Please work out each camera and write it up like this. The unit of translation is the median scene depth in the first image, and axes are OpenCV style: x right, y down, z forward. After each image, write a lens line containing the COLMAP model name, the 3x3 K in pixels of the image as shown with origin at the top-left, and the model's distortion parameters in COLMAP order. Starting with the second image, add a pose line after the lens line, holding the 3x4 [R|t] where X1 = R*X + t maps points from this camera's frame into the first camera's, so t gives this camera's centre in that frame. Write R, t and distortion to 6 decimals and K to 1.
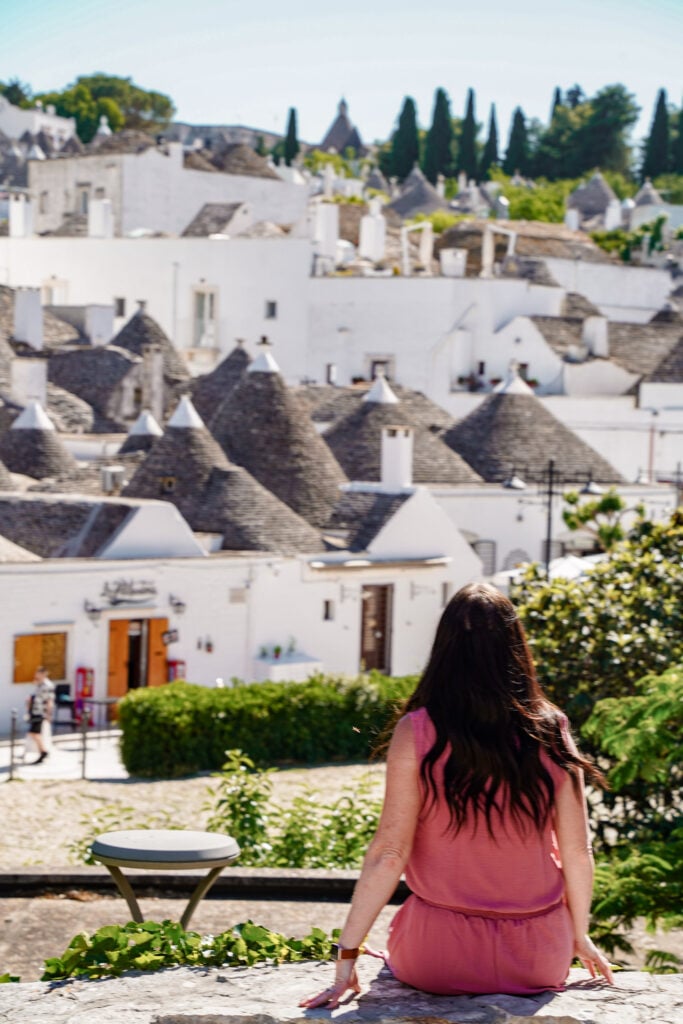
lens RADIAL K [[2582.3, 0, 341.5], [0, 2582.3, 512.0], [0, 0, 1]] dist [0.832303, -0.006362]
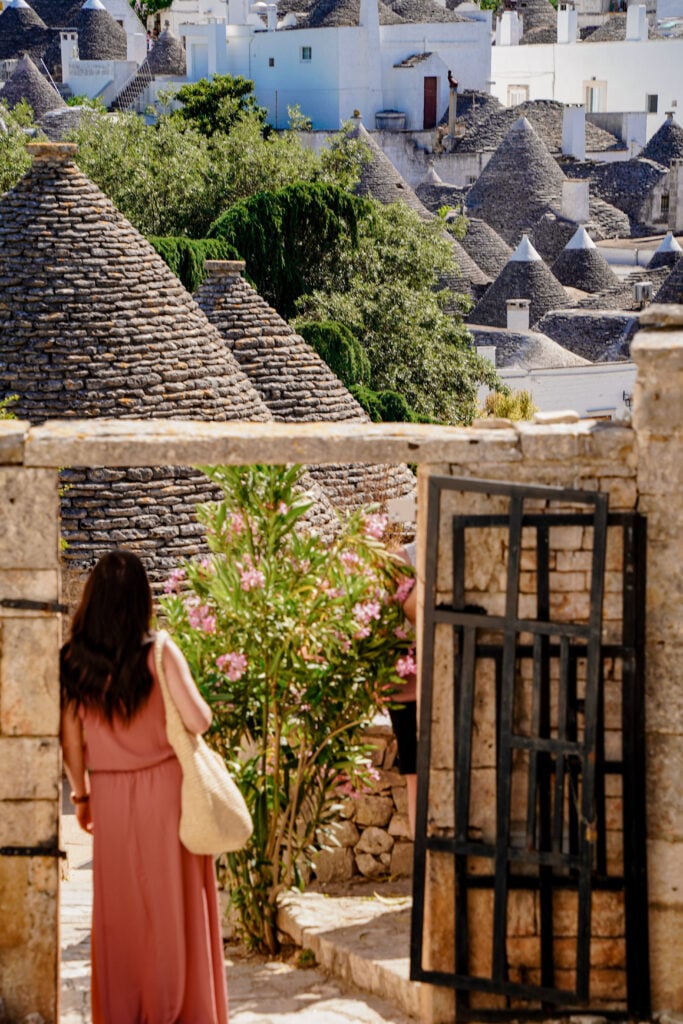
lens RADIAL K [[3946.3, 0, 341.9], [0, 3946.3, 521.3], [0, 0, 1]] dist [1.513981, 1.616557]
pose [[0.986218, -0.007834, -0.165264, 0.072117], [0.024923, 0.994514, 0.101589, -0.081938], [0.163561, -0.104308, 0.981003, -0.773821]]
